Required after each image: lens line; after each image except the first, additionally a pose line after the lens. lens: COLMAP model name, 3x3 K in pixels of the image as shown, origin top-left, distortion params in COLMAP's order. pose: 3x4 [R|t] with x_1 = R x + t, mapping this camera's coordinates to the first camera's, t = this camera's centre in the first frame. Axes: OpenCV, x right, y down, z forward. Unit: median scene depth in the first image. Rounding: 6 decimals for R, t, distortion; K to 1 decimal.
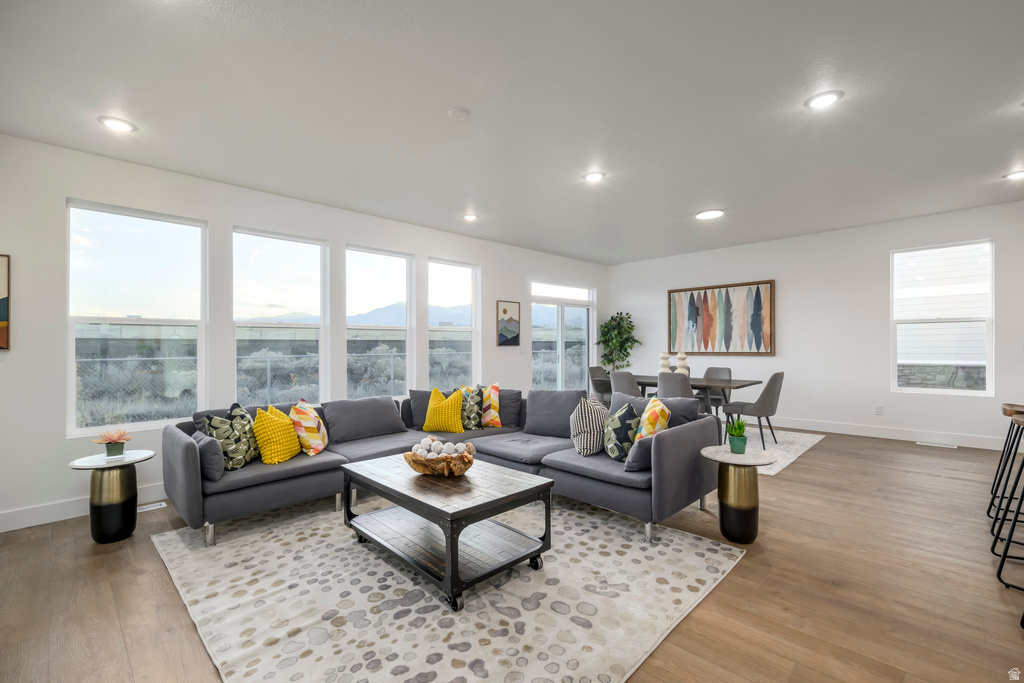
lens RADIAL K [[447.7, 0, 509.6], [0, 447.7, 332.6], [0, 0, 1]] dist [0.007858, 0.000635]
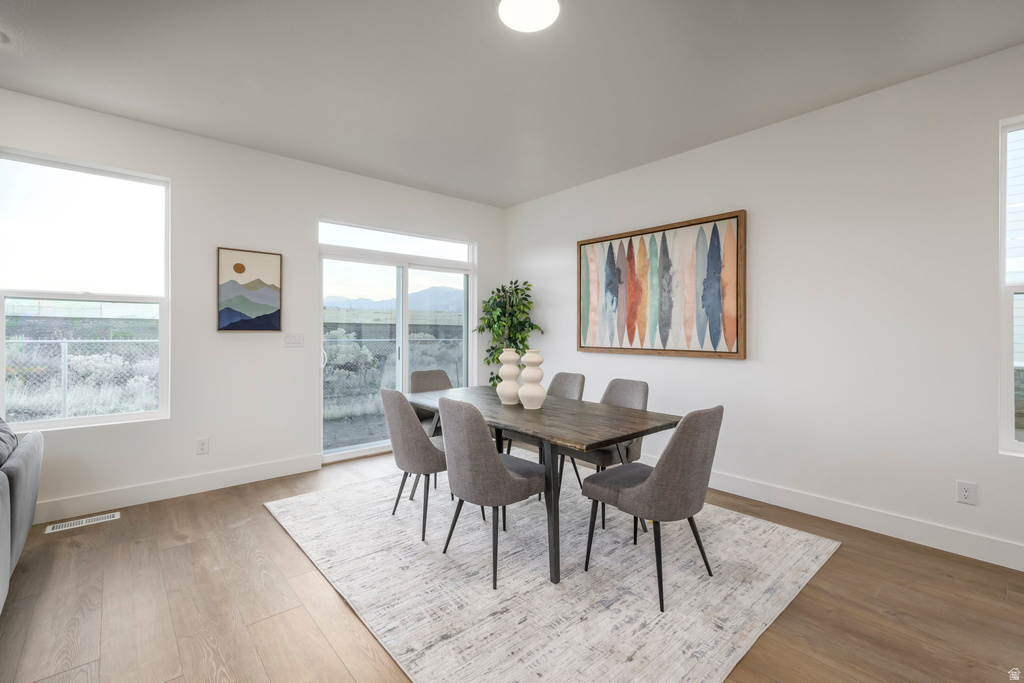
lens RADIAL K [[447.7, 0, 515.8], [0, 447.7, 314.7], [0, 0, 1]] dist [0.007858, 0.000635]
pose [[0.997662, 0.013638, -0.066971, 0.340710], [-0.014157, 0.999873, -0.007274, 0.008073], [0.066863, 0.008205, 0.997728, 0.441353]]
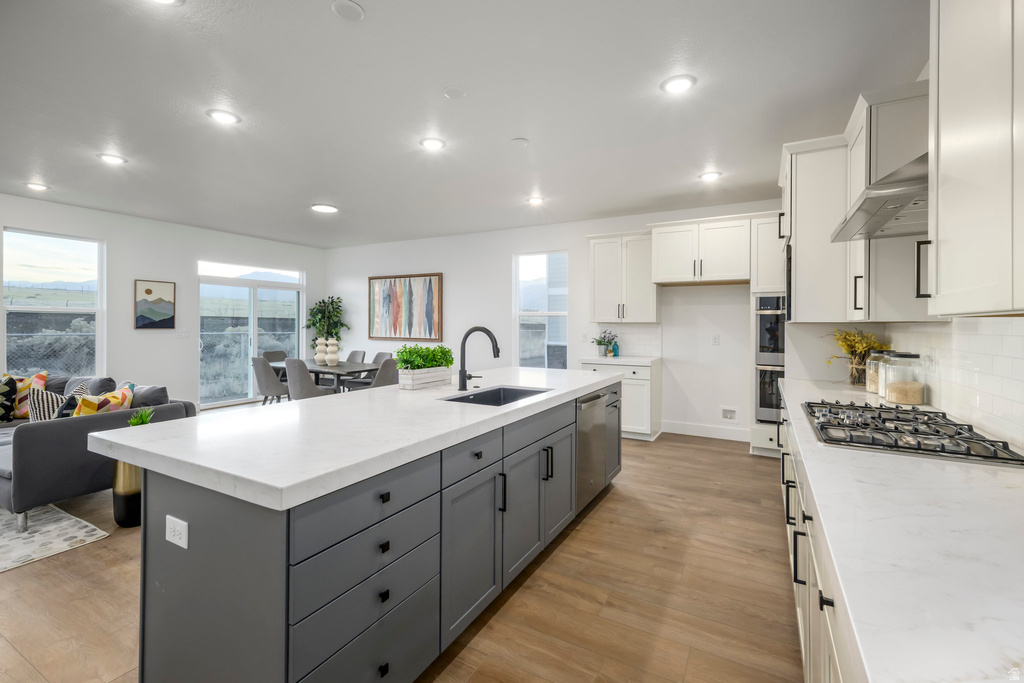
lens RADIAL K [[447.7, 0, 516.1], [0, 447.7, 326.3], [0, 0, 1]] dist [0.007858, 0.000635]
pose [[0.962299, 0.018737, 0.271347, 0.438255], [-0.027713, 0.999187, 0.029283, -0.022309], [-0.270577, -0.035698, 0.962036, -0.097703]]
